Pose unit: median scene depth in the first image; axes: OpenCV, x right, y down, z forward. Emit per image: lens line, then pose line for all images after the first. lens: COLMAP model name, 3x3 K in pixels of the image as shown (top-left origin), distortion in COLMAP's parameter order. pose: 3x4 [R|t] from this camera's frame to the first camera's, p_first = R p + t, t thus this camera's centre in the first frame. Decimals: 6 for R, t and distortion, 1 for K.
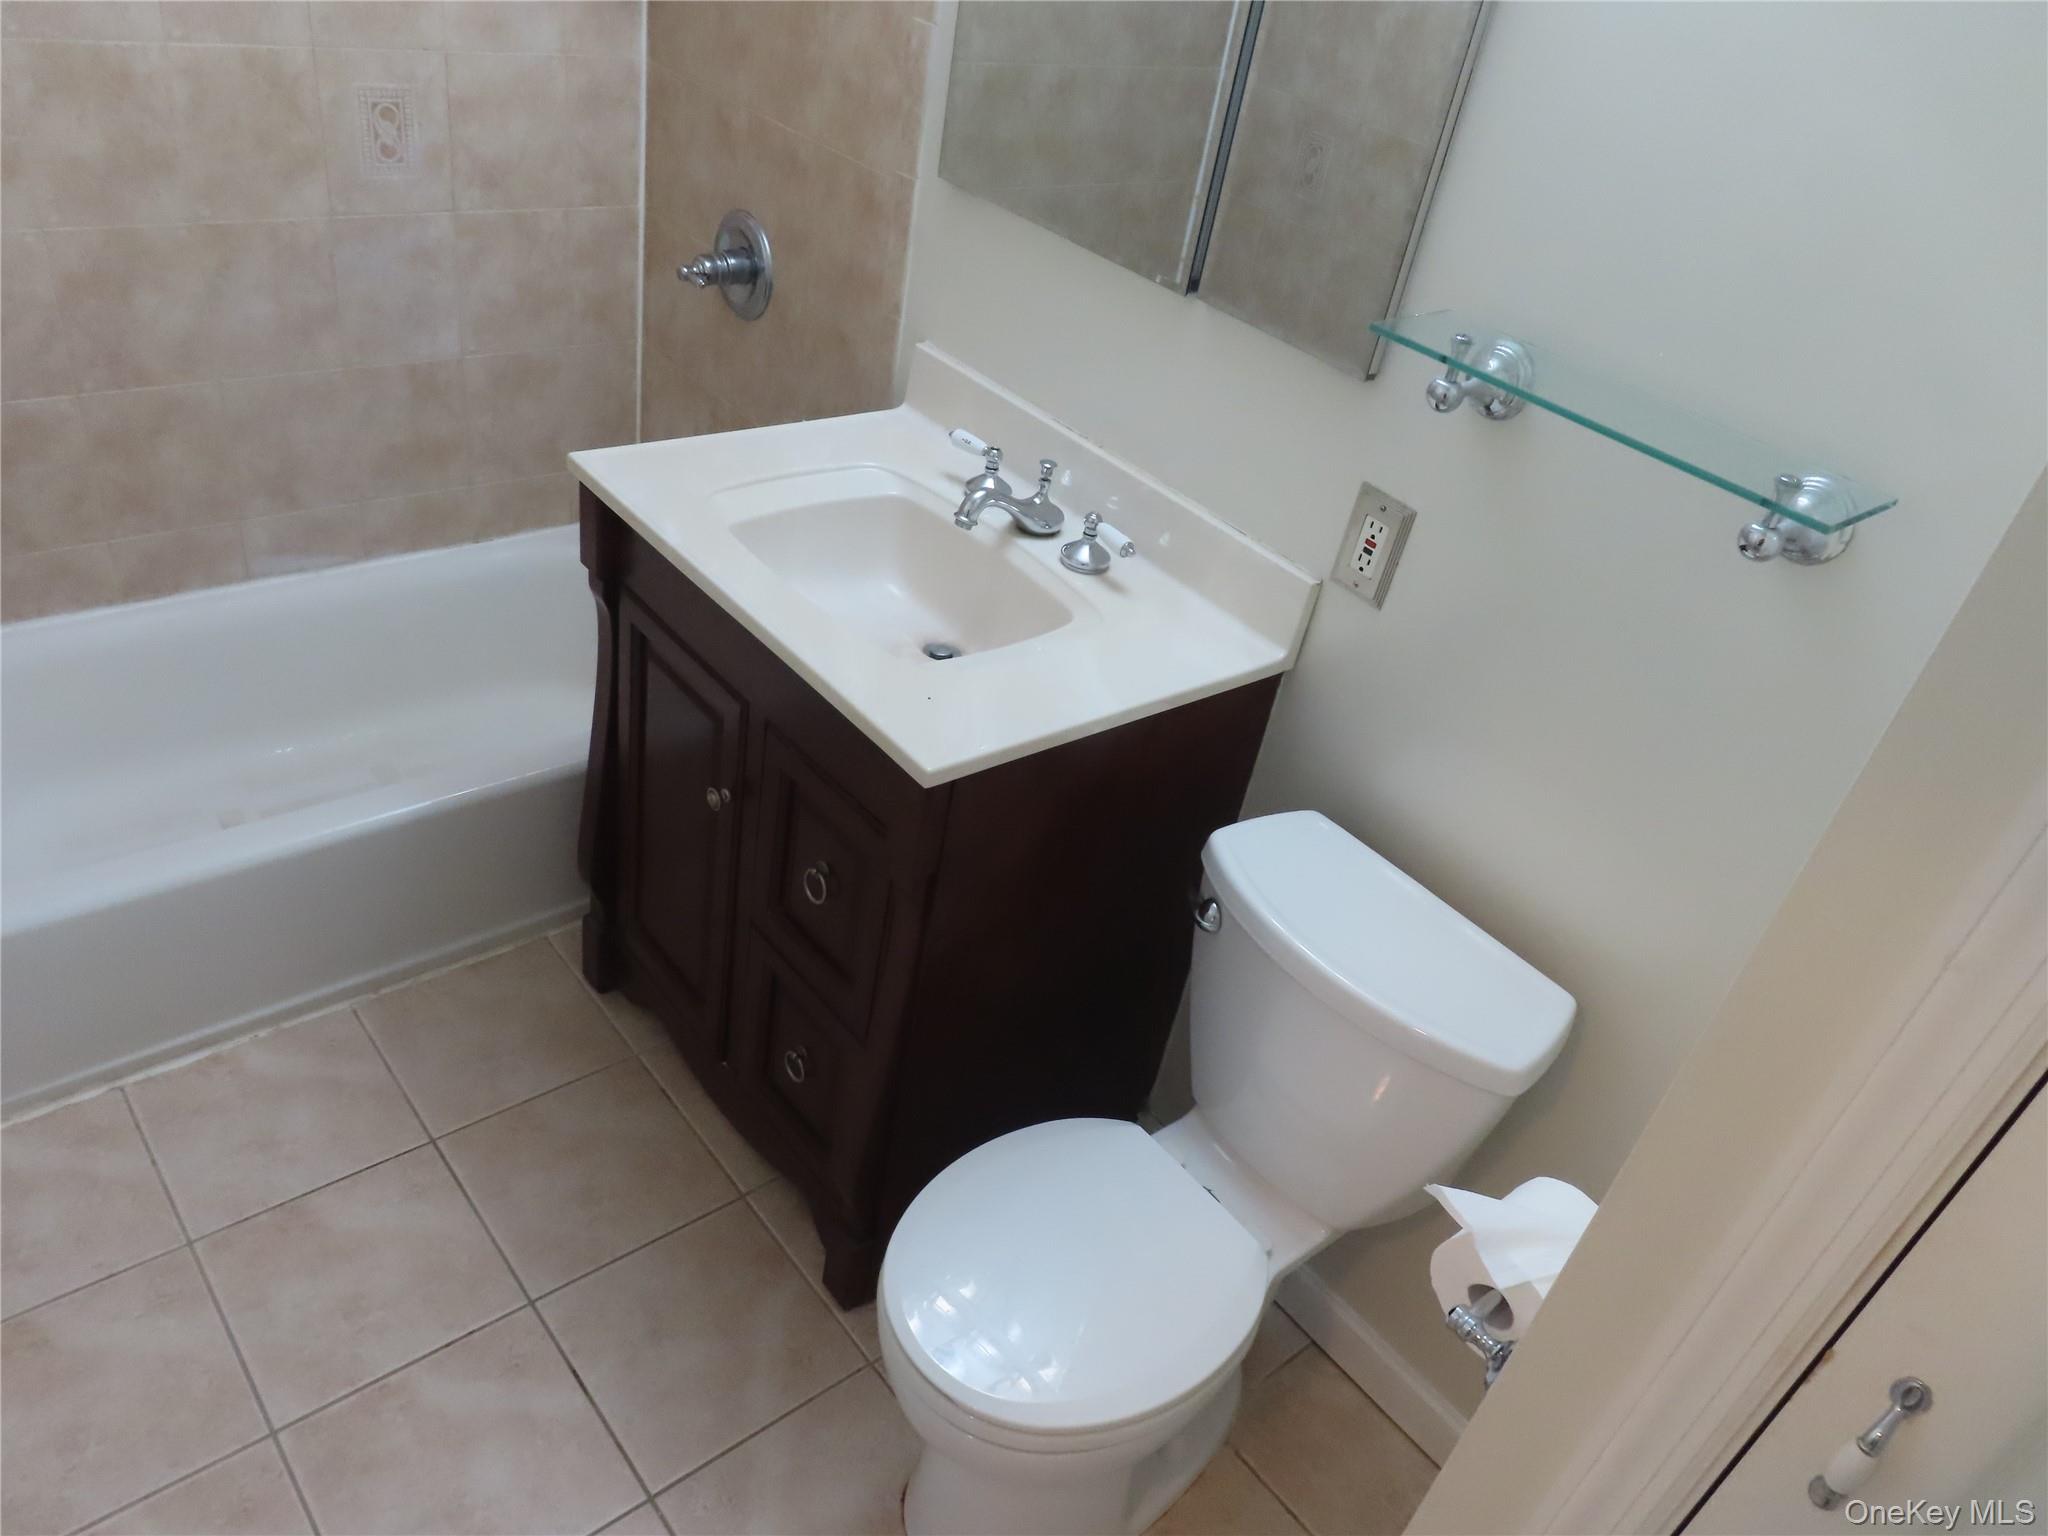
lens RADIAL K [[1495.0, 0, 1024.0], [0, 1495.0, 768.0], [0, 0, 1]] dist [0.018658, -0.031480]
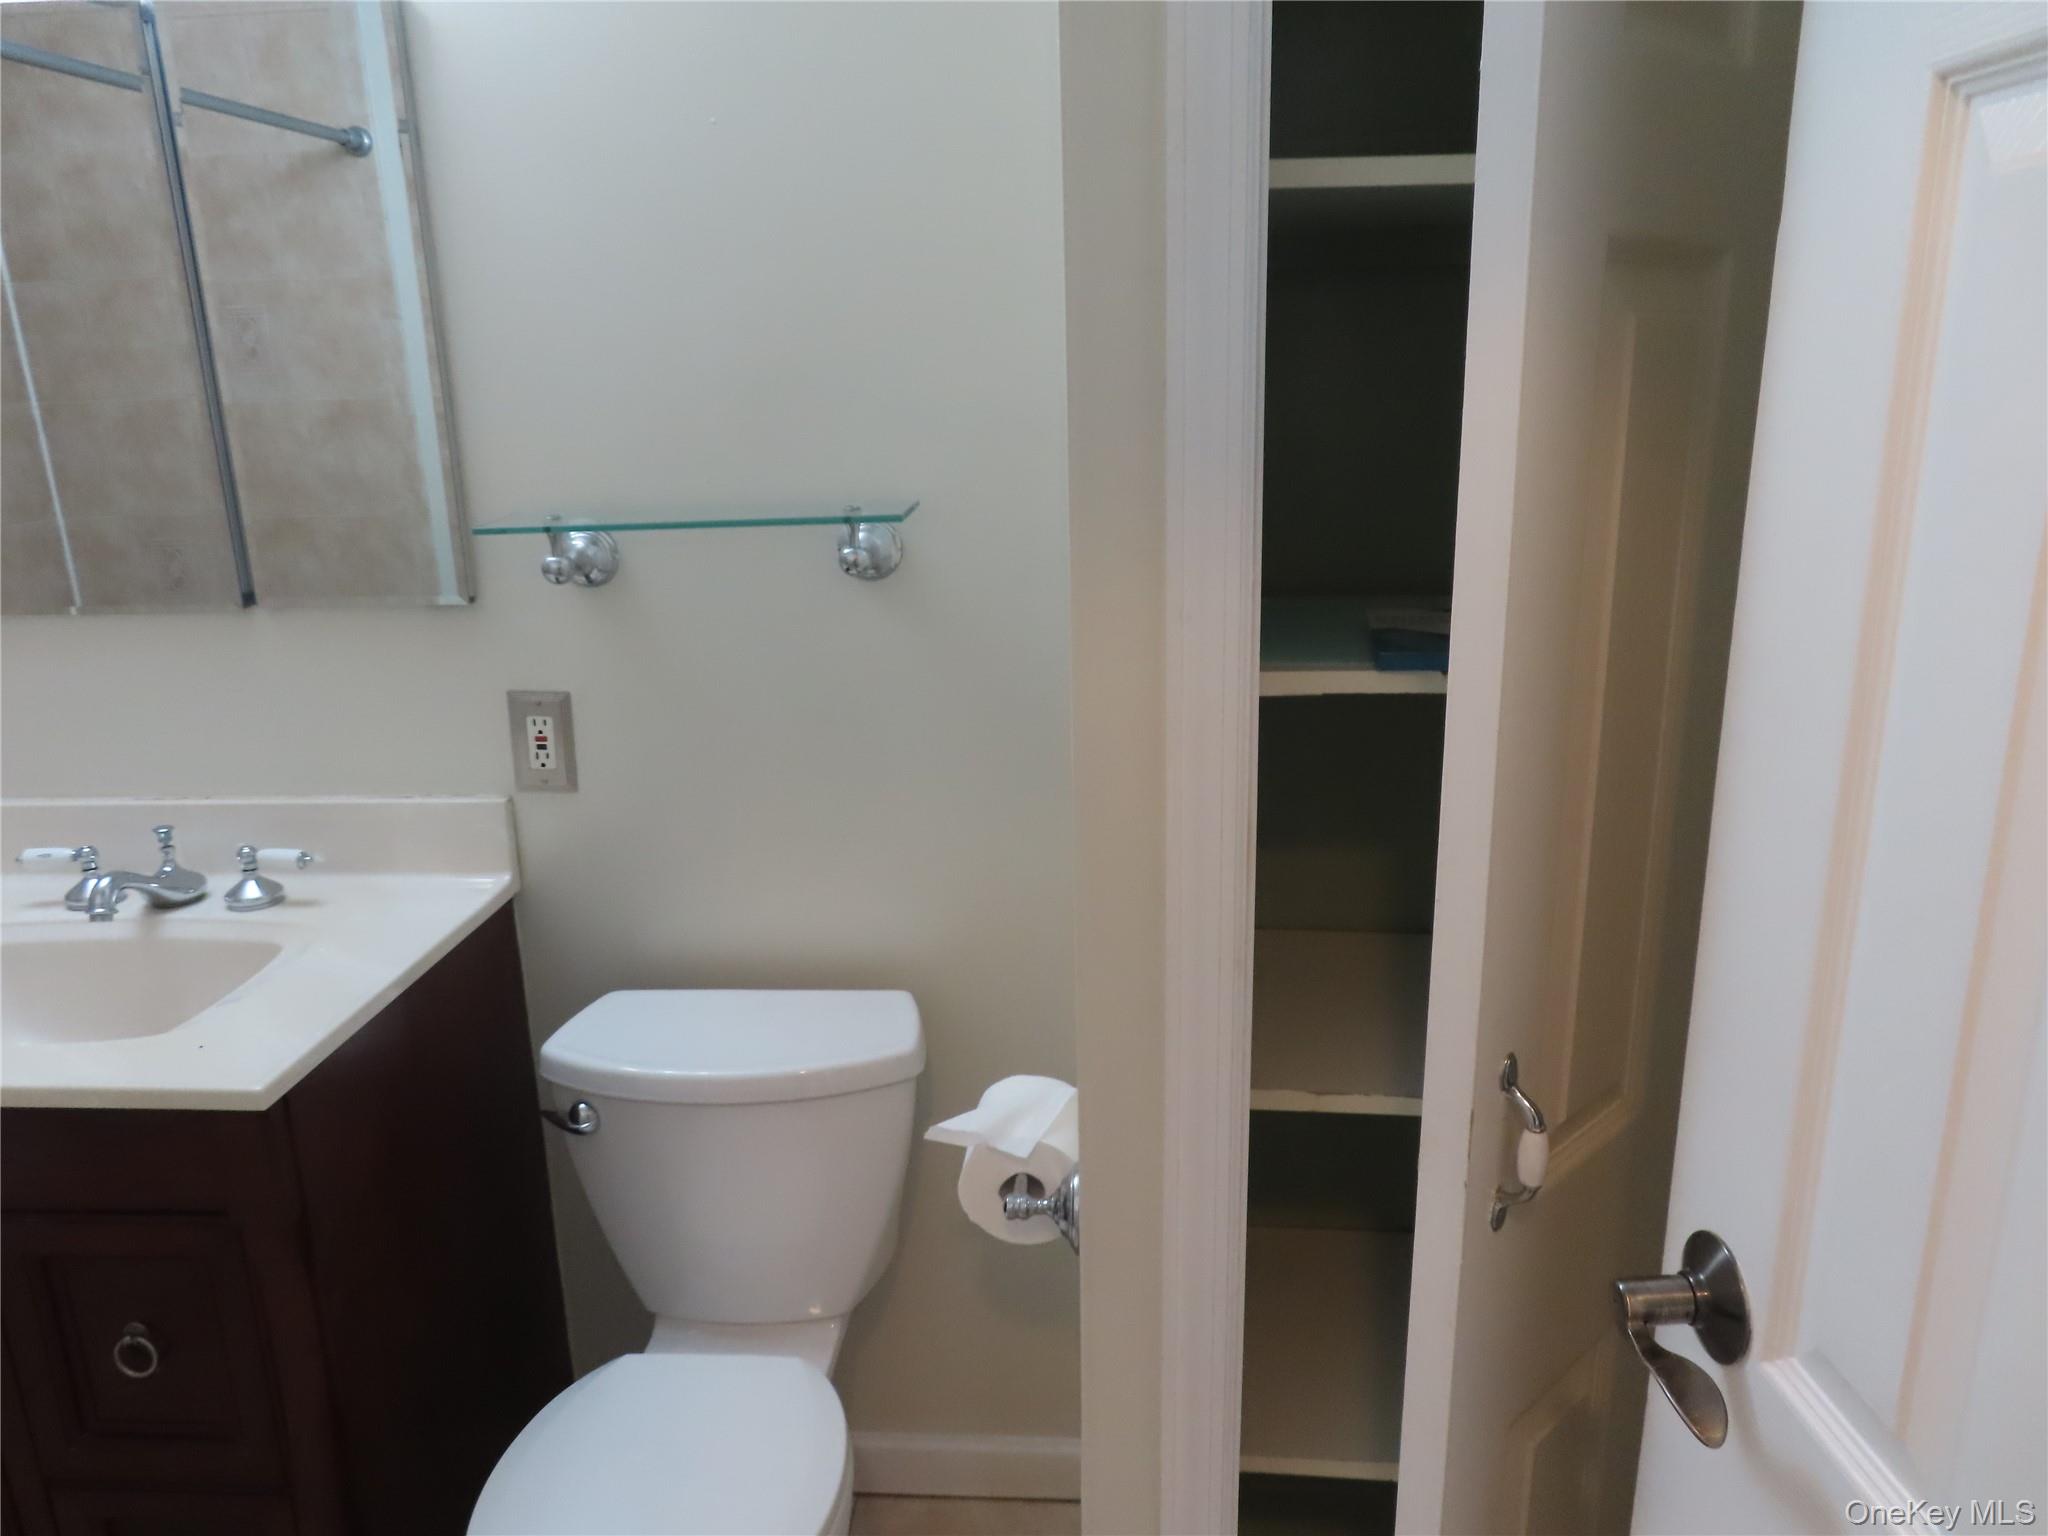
lens RADIAL K [[1495.0, 0, 1024.0], [0, 1495.0, 768.0], [0, 0, 1]] dist [0.018658, -0.031480]
pose [[0.686181, -0.373998, 0.623924, -0.208766], [0.523951, 0.849088, -0.067264, 0.121560], [-0.504610, 0.373061, 0.778585, -0.006896]]
